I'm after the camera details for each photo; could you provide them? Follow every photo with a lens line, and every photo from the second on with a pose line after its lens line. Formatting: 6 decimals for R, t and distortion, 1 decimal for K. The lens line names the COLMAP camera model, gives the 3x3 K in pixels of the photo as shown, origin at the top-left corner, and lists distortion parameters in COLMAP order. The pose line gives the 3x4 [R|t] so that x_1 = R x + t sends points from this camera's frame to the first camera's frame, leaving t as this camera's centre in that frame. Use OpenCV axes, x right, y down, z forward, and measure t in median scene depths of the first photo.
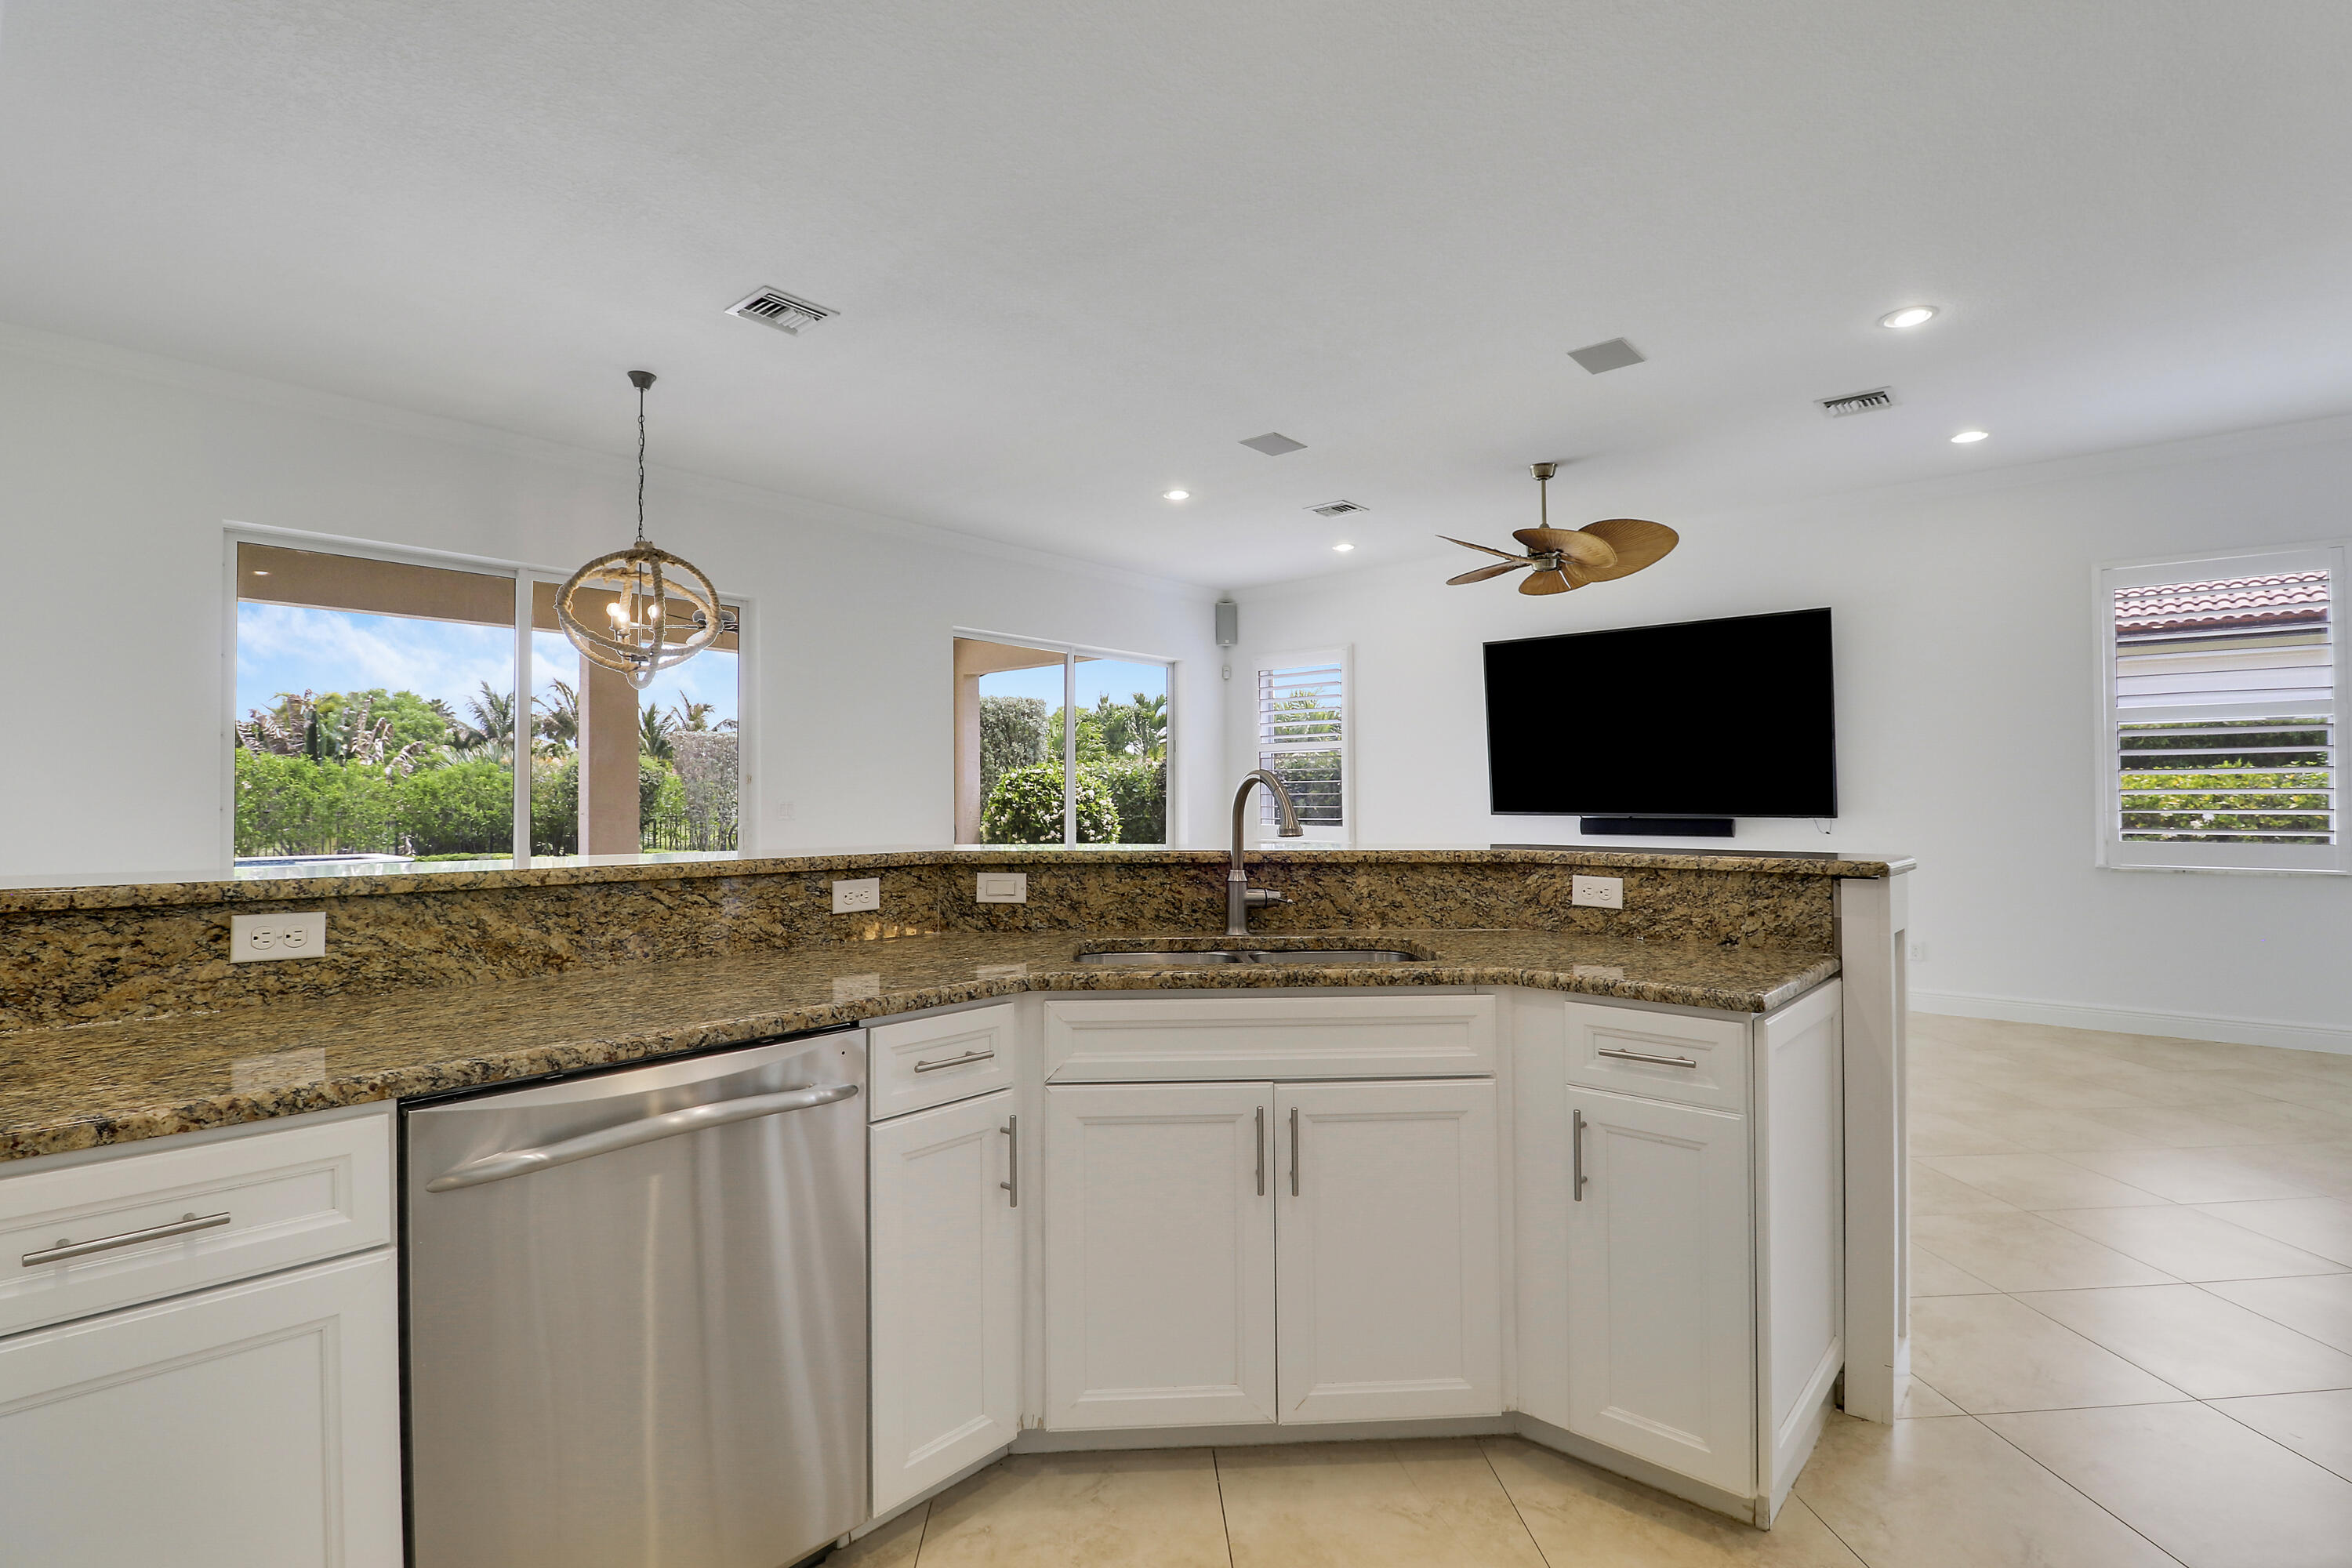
lens RADIAL K [[1104.8, 0, 1185.5], [0, 1104.8, 774.1], [0, 0, 1]] dist [-0.001344, -0.000467]
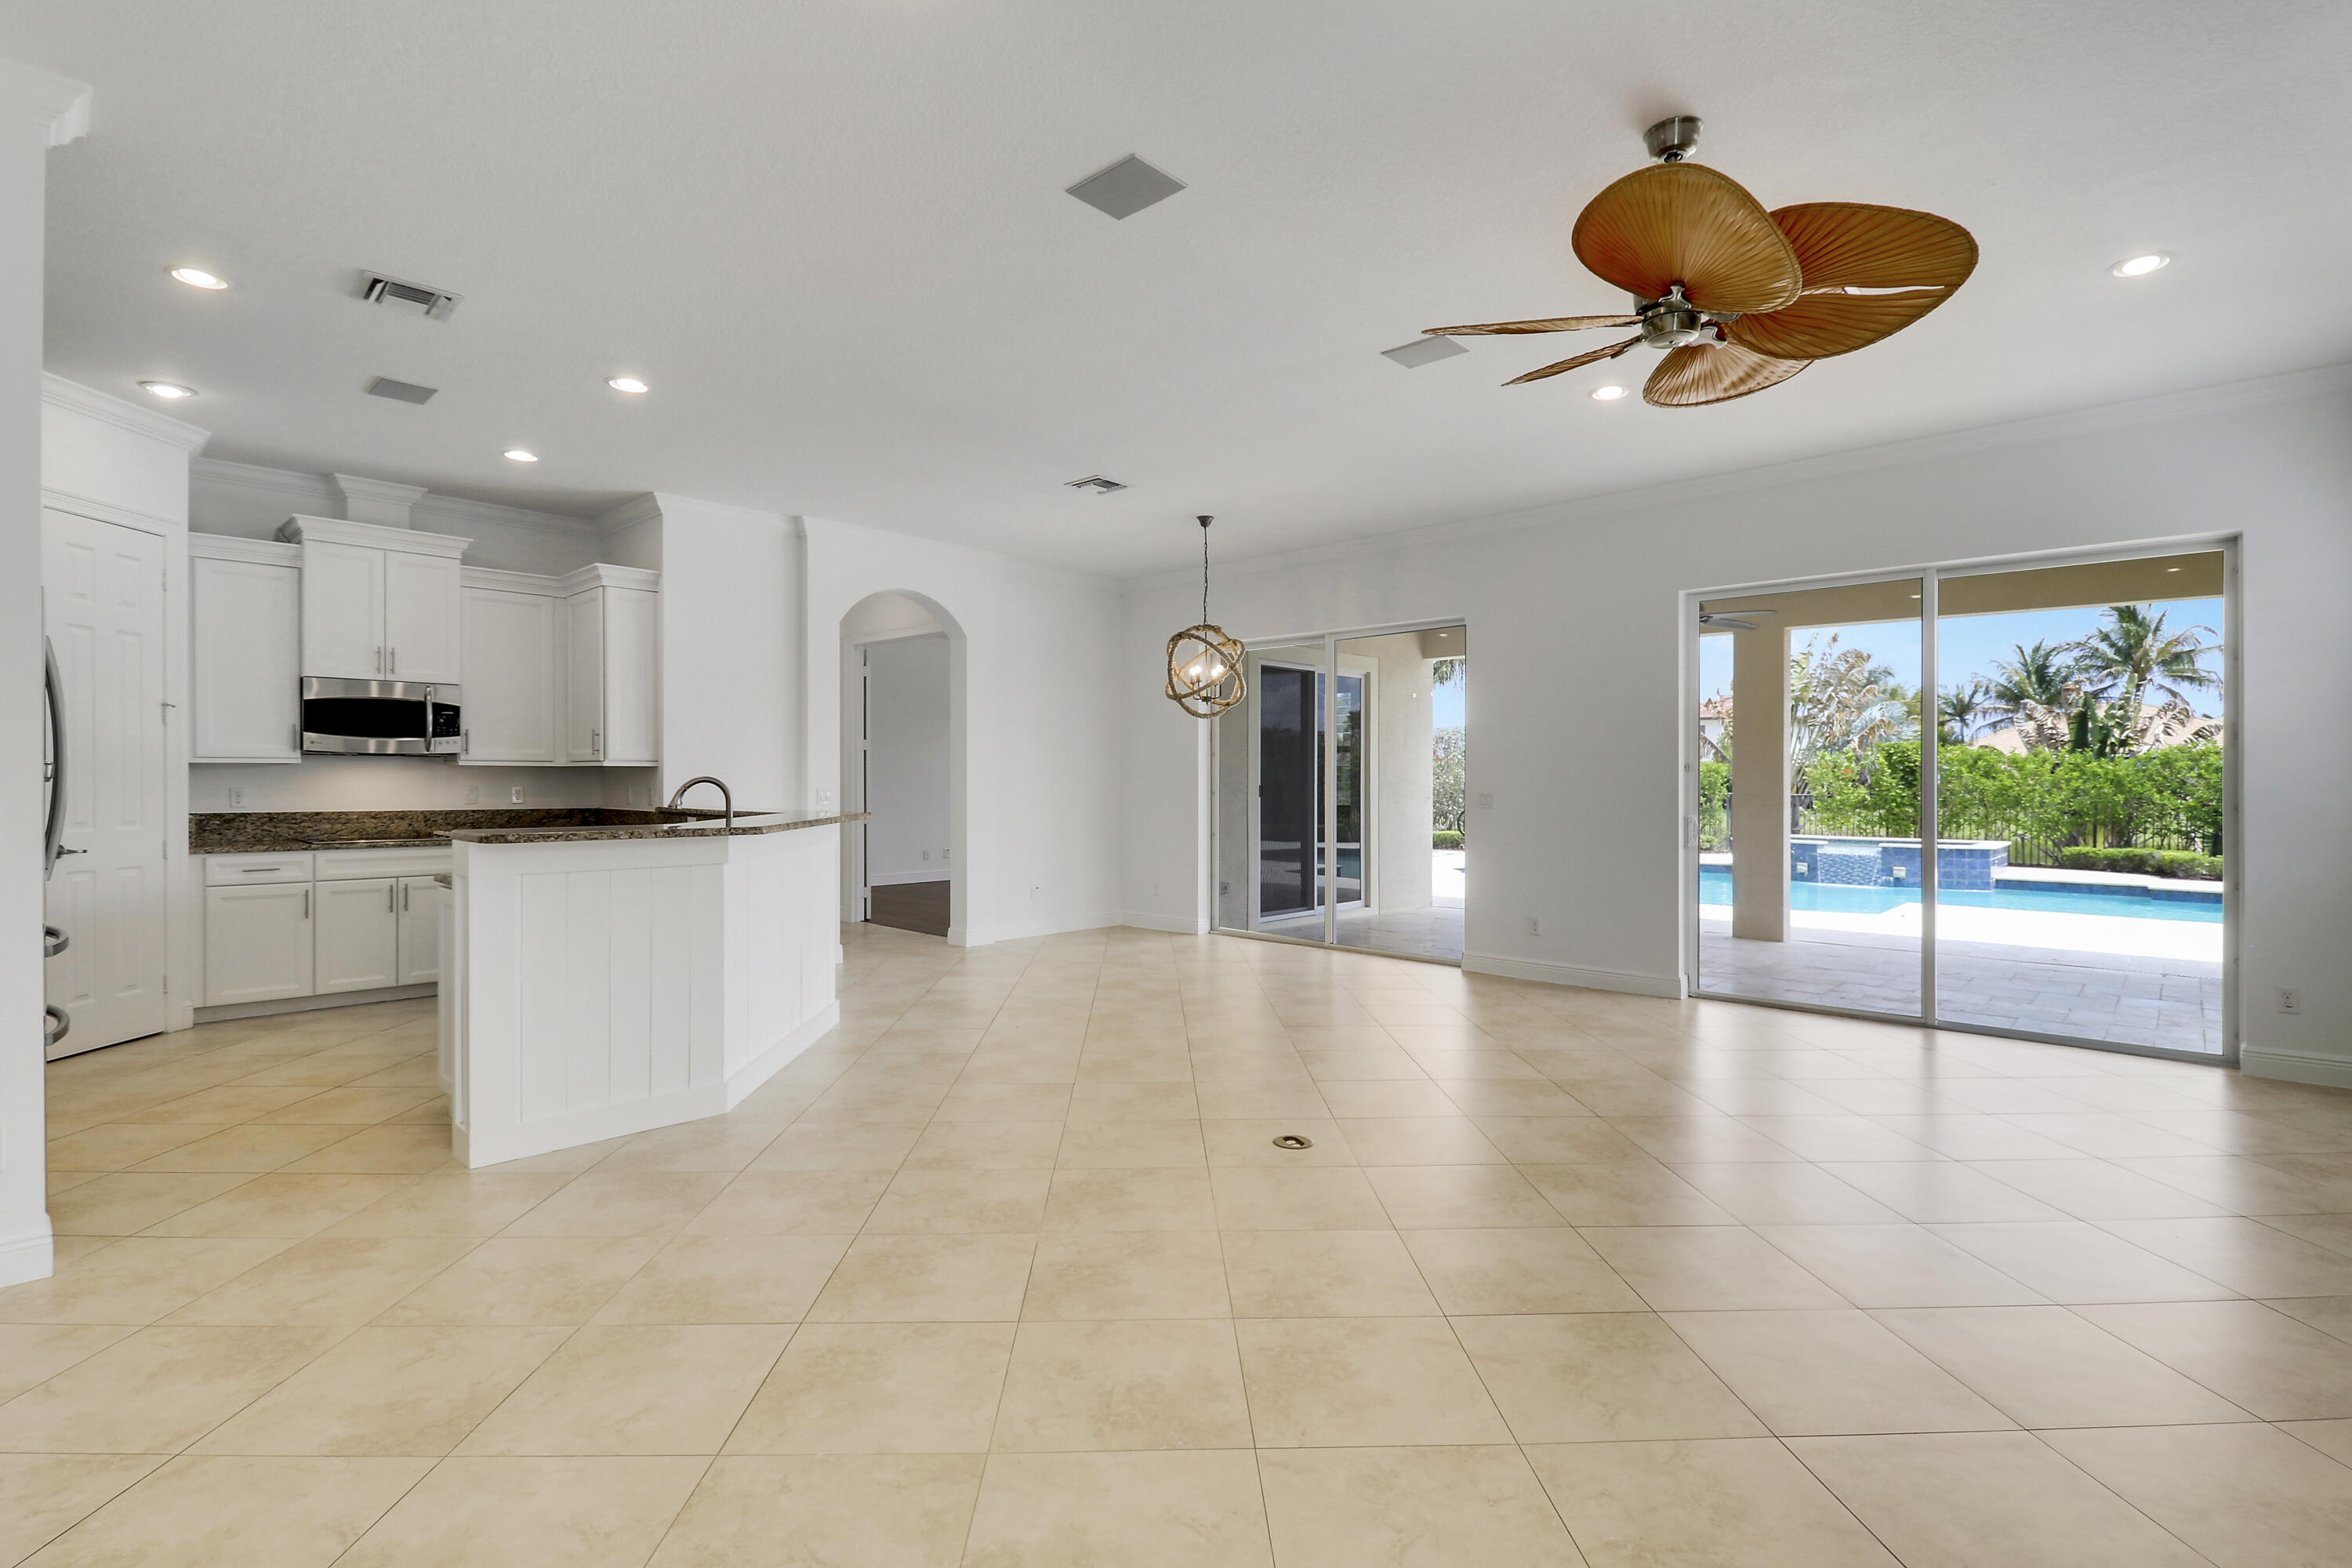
lens RADIAL K [[1108.6, 0, 1174.7], [0, 1108.6, 784.2], [0, 0, 1]] dist [-0.001698, -0.000724]
pose [[-0.031980, 0.002594, -0.999485, 2.416950], [0.019127, 0.999815, 0.001982, 0.025110], [0.999305, -0.019054, -0.032024, 2.244593]]
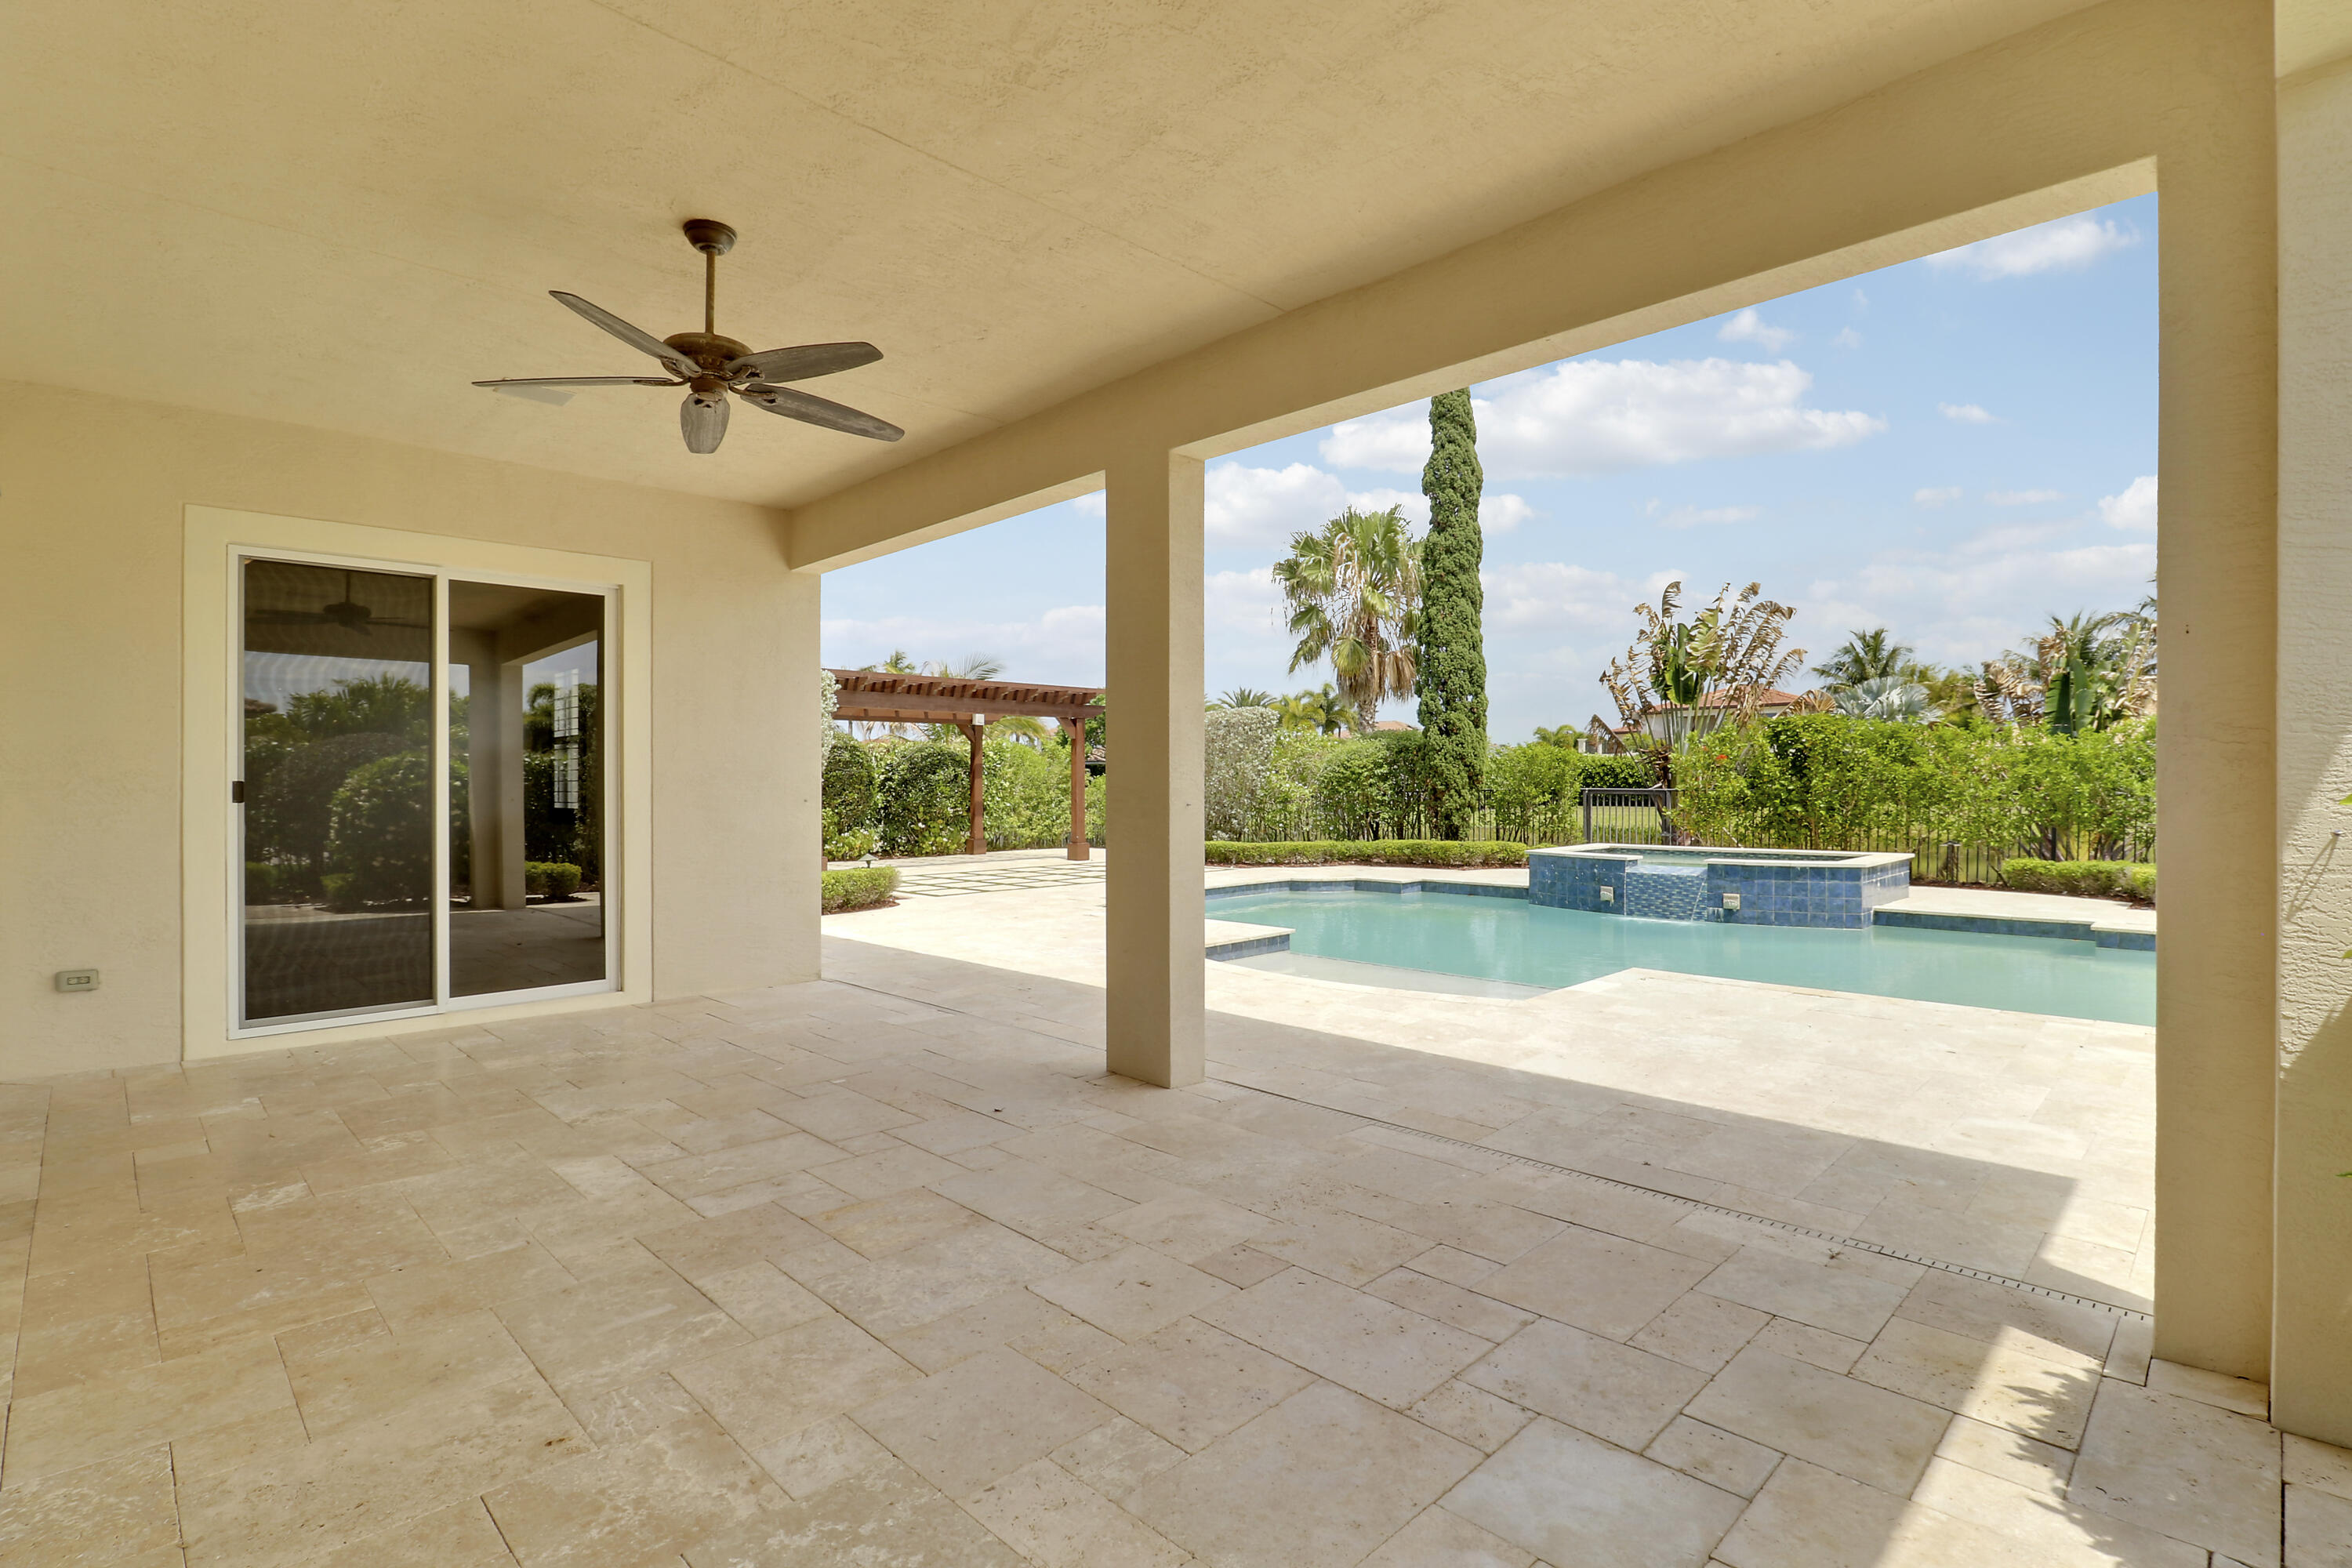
lens RADIAL K [[1118.4, 0, 1177.5], [0, 1118.4, 785.7], [0, 0, 1]] dist [-0.001017, -0.000164]
pose [[-0.070741, 0.001692, -0.997493, 0.005050], [0.031232, 0.999512, -0.000519, 0.123177], [0.997006, -0.031190, -0.070759, 4.819121]]
